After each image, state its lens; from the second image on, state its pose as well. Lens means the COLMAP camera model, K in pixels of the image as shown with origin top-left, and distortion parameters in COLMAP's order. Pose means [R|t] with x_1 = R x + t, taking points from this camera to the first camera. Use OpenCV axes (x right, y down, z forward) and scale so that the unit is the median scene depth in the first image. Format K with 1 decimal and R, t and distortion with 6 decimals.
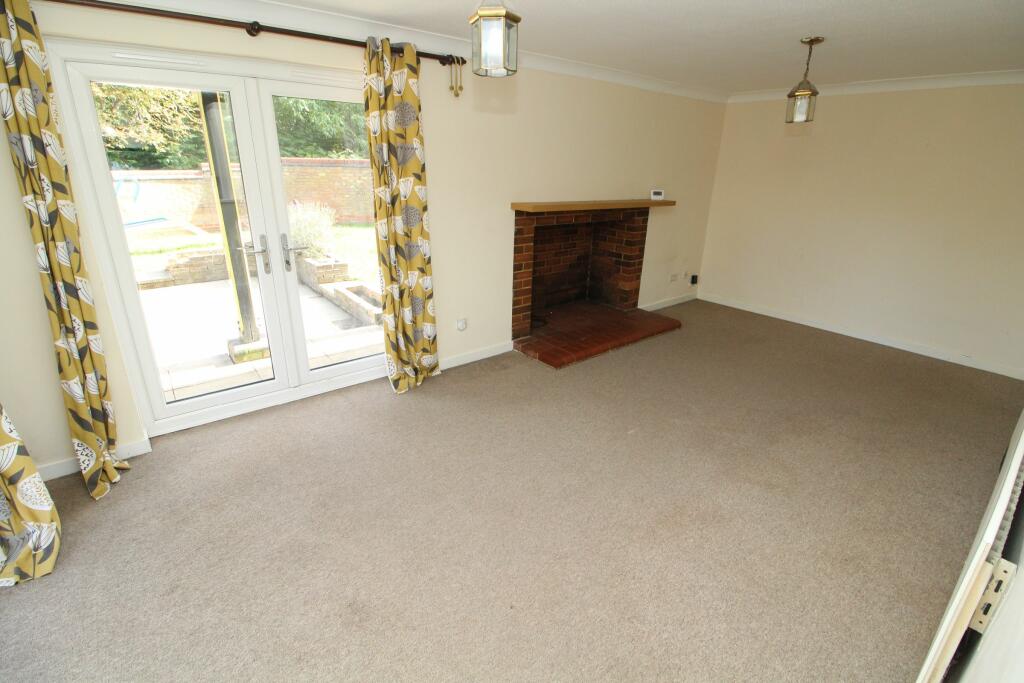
lens RADIAL K [[473.3, 0, 506.6], [0, 473.3, 334.4], [0, 0, 1]] dist [-0.007247, -0.009083]
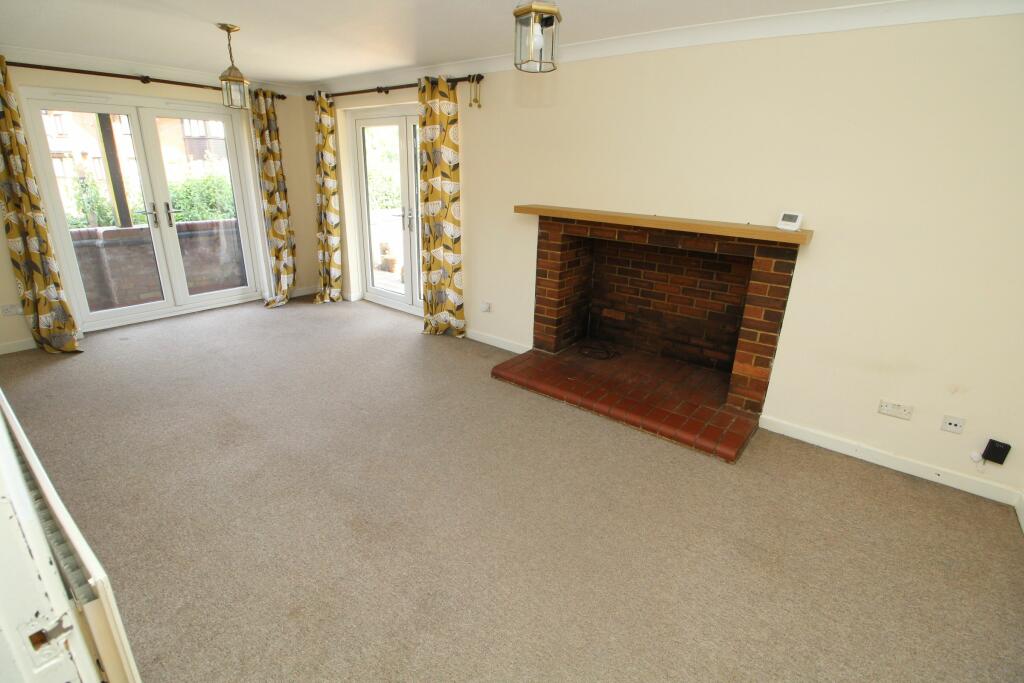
lens RADIAL K [[473.3, 0, 509.4], [0, 473.3, 329.4], [0, 0, 1]] dist [-0.007247, -0.009083]
pose [[0.230396, 0.297797, -0.926410, 0.986360], [-0.353096, 0.912721, 0.205583, -0.225629], [0.906775, 0.279746, 0.315438, 0.717602]]
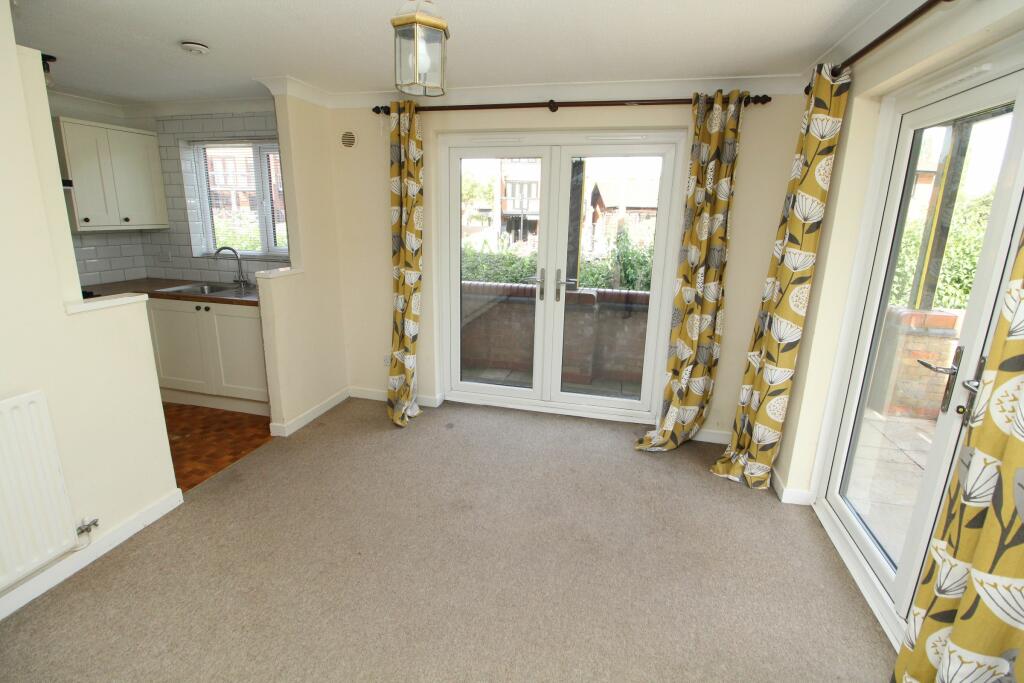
lens RADIAL K [[473.3, 0, 512.3], [0, 473.3, 331.1], [0, 0, 1]] dist [-0.007247, -0.009083]
pose [[-0.797559, 0.106520, -0.593762, 0.170583], [-0.242122, 0.844998, 0.476817, -0.276475], [0.552519, 0.524053, -0.648145, 0.811929]]
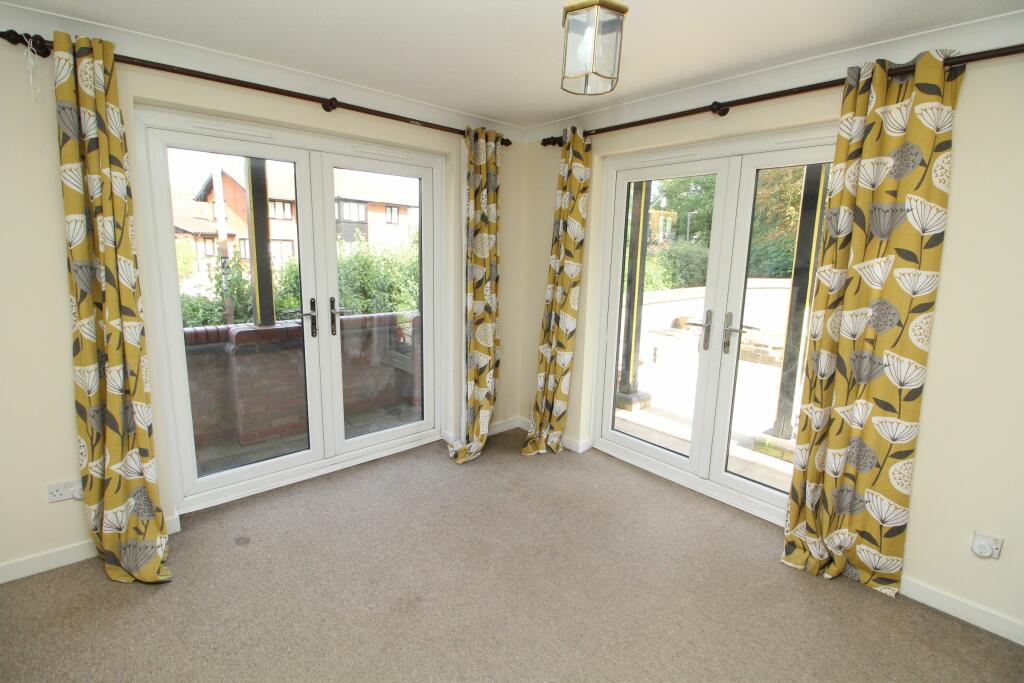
lens RADIAL K [[473.3, 0, 510.3], [0, 473.3, 329.8], [0, 0, 1]] dist [-0.007247, -0.009083]
pose [[0.047239, 0.149961, -0.987563, 0.328568], [-0.361523, 0.924208, 0.123048, -0.110358], [0.931166, 0.351214, 0.097873, 0.411594]]
